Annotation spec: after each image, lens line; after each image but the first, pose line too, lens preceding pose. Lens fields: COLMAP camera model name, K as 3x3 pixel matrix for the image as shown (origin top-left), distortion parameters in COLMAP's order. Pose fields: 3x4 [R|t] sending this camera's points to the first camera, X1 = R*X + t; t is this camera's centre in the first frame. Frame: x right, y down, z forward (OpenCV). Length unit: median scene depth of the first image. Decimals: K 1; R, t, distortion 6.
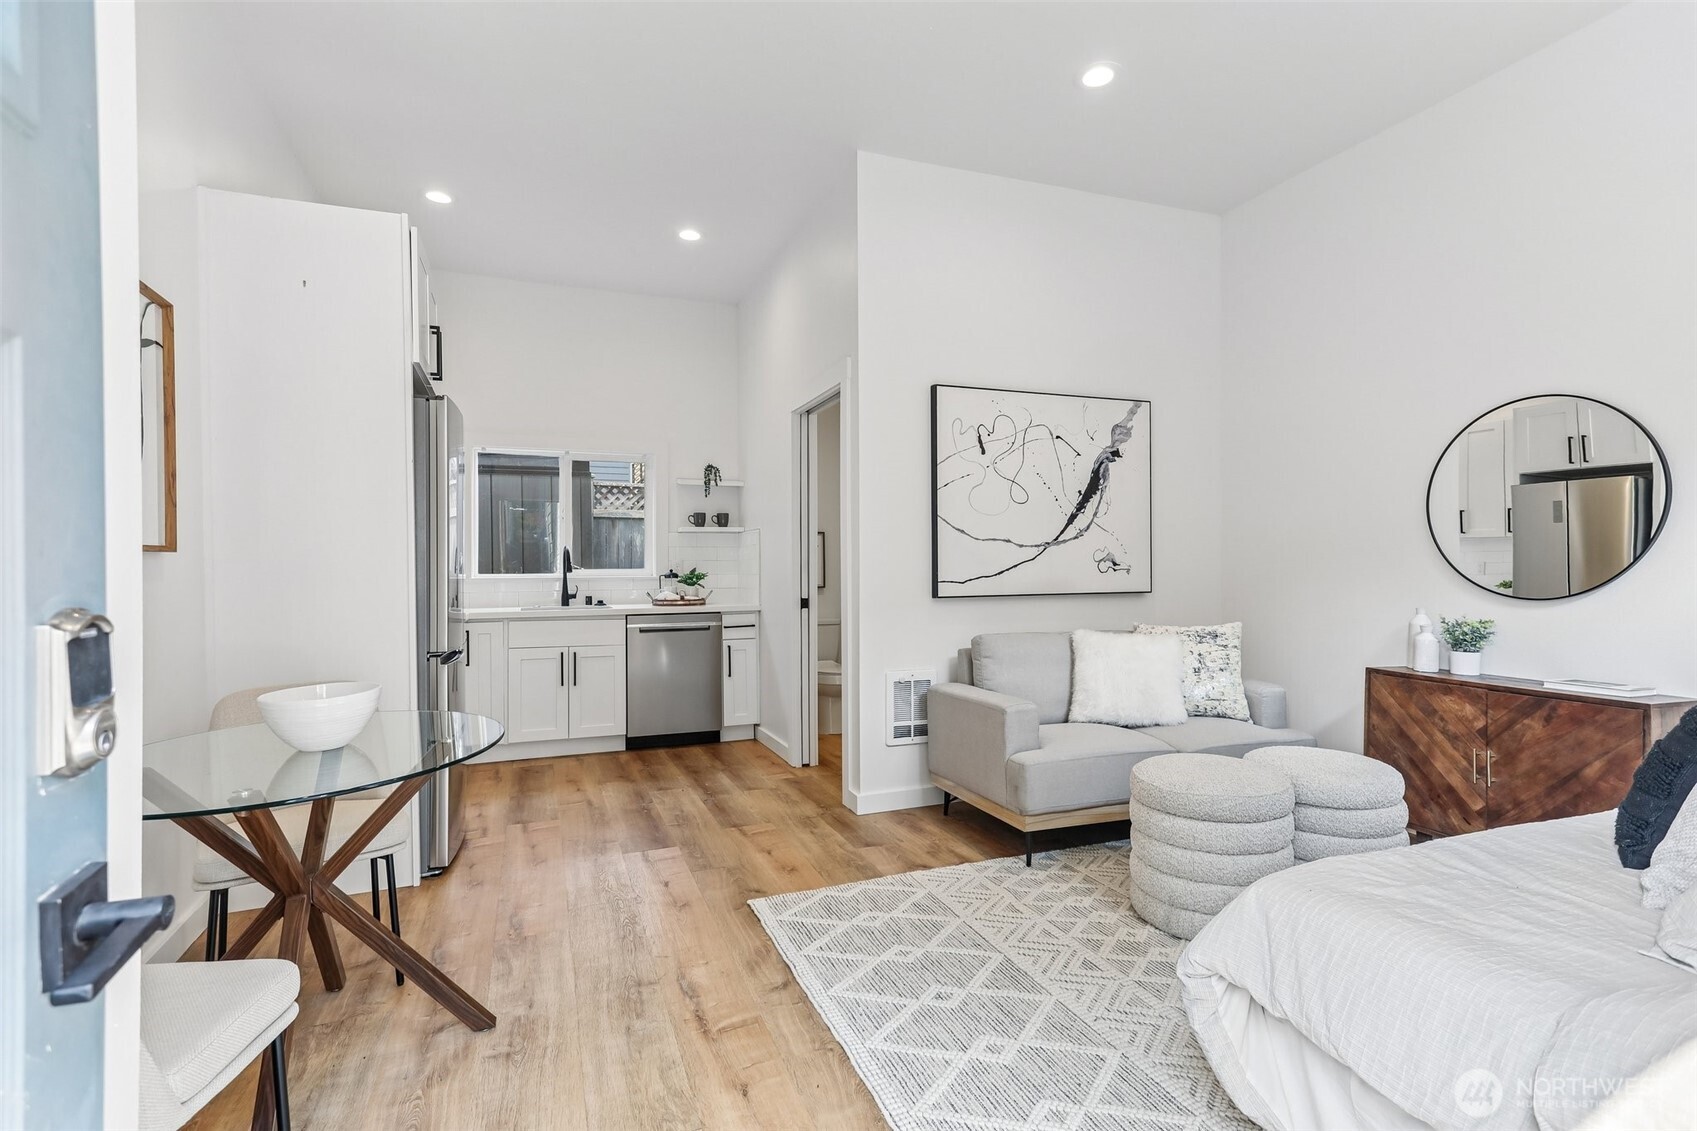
lens RADIAL K [[806.8, 0, 859.9], [0, 806.8, 564.2], [0, 0, 1]] dist [0.011783, 0.001785]
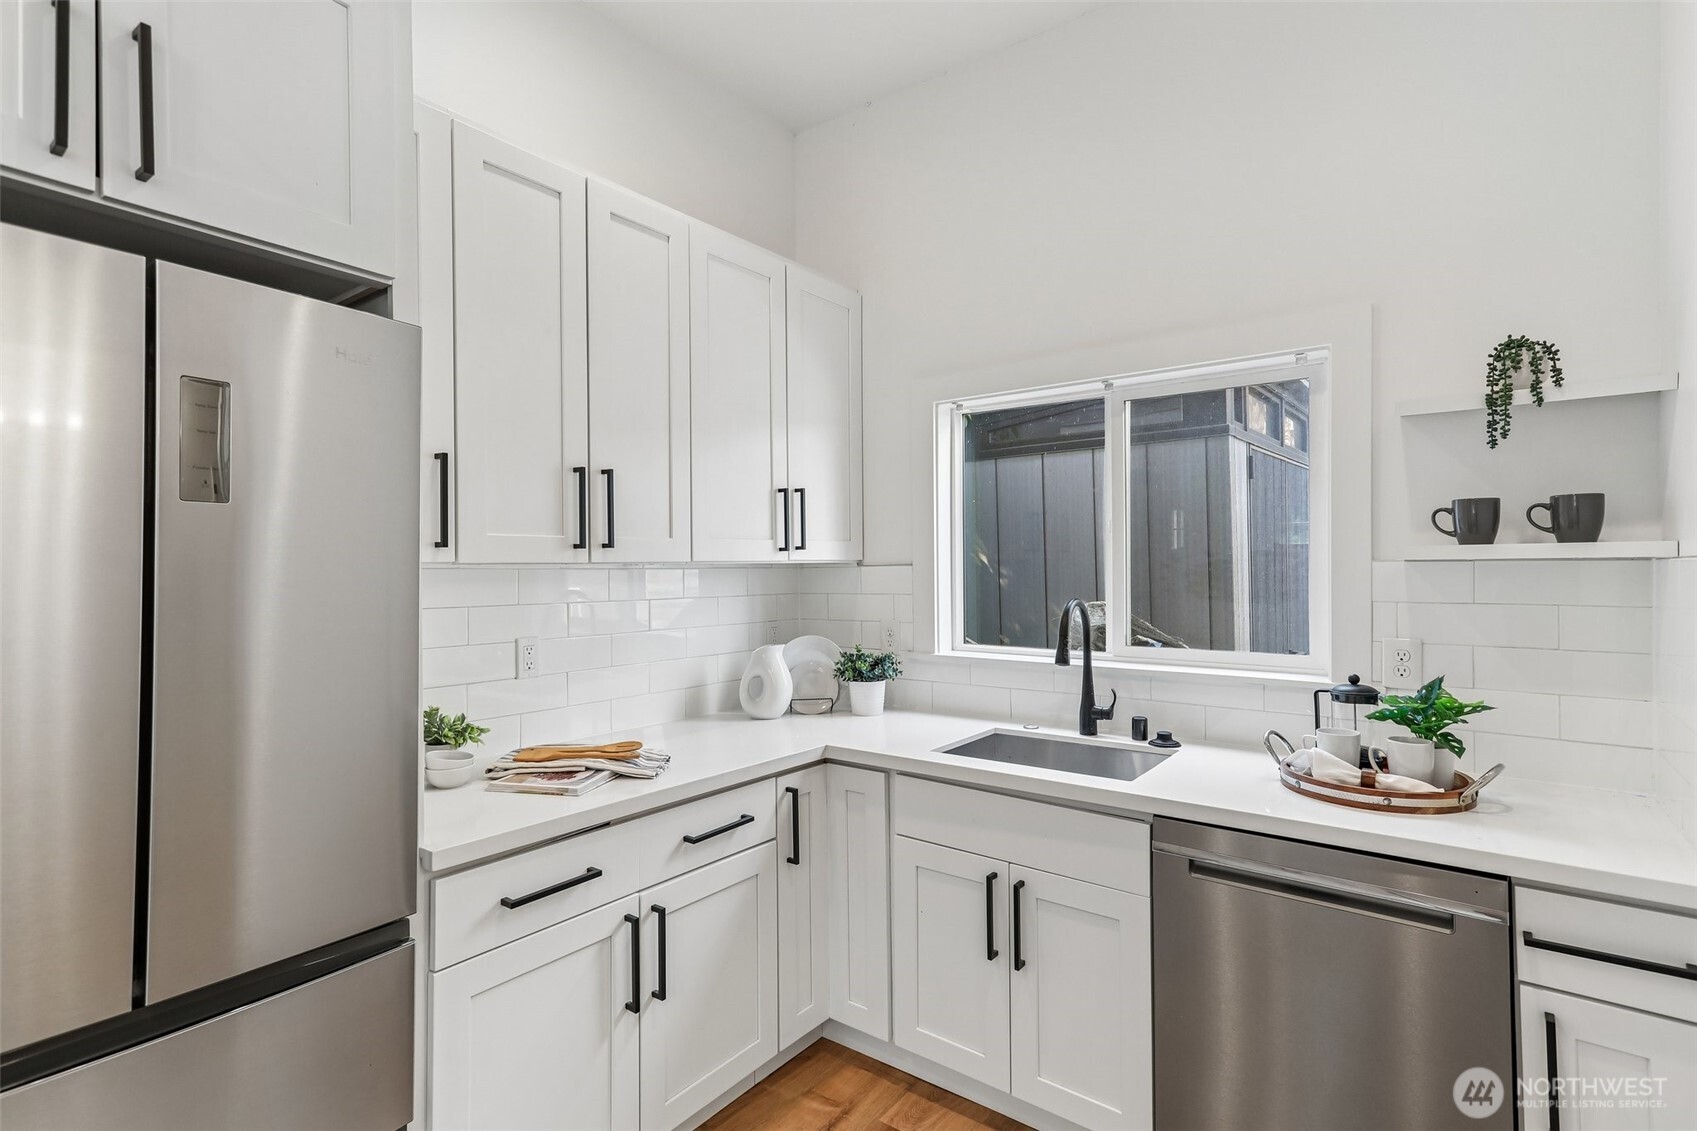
lens RADIAL K [[806.8, 0, 857.5], [0, 806.8, 566.7], [0, 0, 1]] dist [0.011783, 0.001785]
pose [[0.522097, 0.004251, -0.852875, -0.055621], [0.004768, 0.999957, 0.007903, -0.043029], [0.852873, -0.008193, 0.522055, 0.658923]]
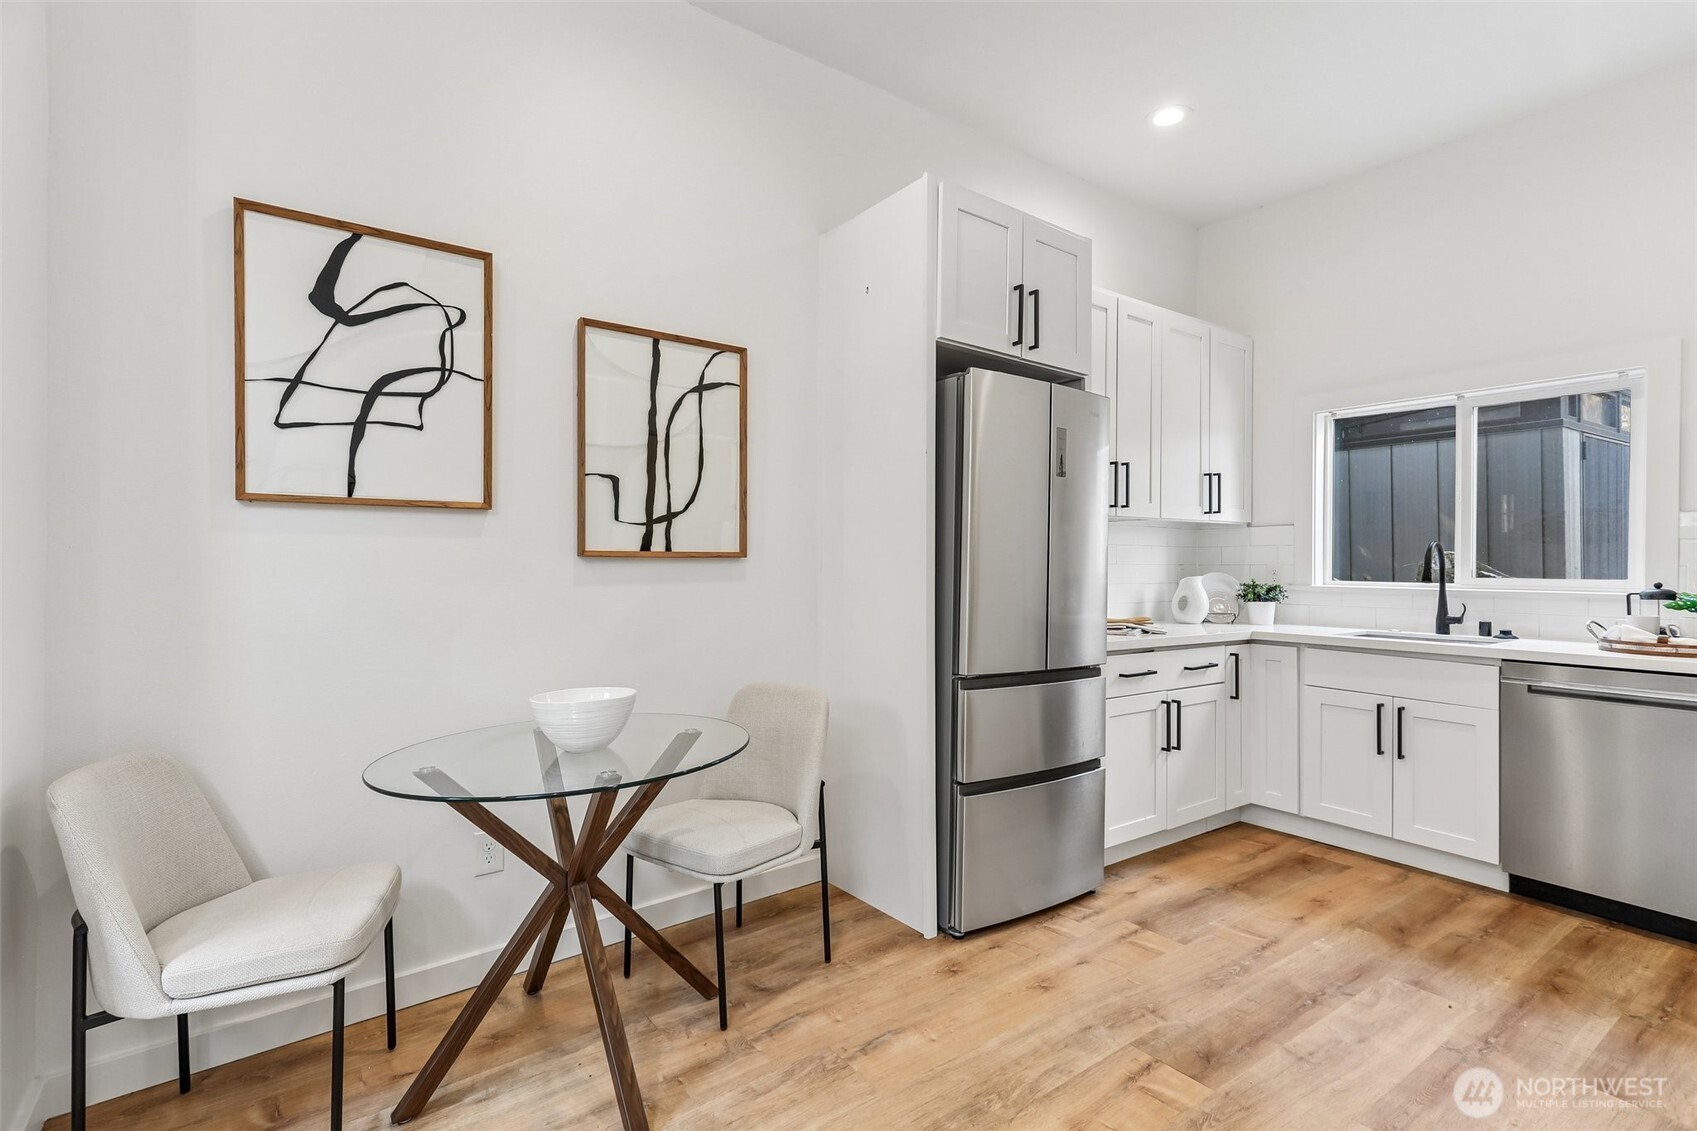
lens RADIAL K [[806.8, 0, 850.4], [0, 806.8, 563.9], [0, 0, 1]] dist [0.011783, 0.001785]
pose [[0.256095, 0.008088, -0.966618, 0.143179], [-0.006133, 0.999958, 0.006743, -0.006232], [0.966632, 0.004201, 0.256134, 0.368726]]
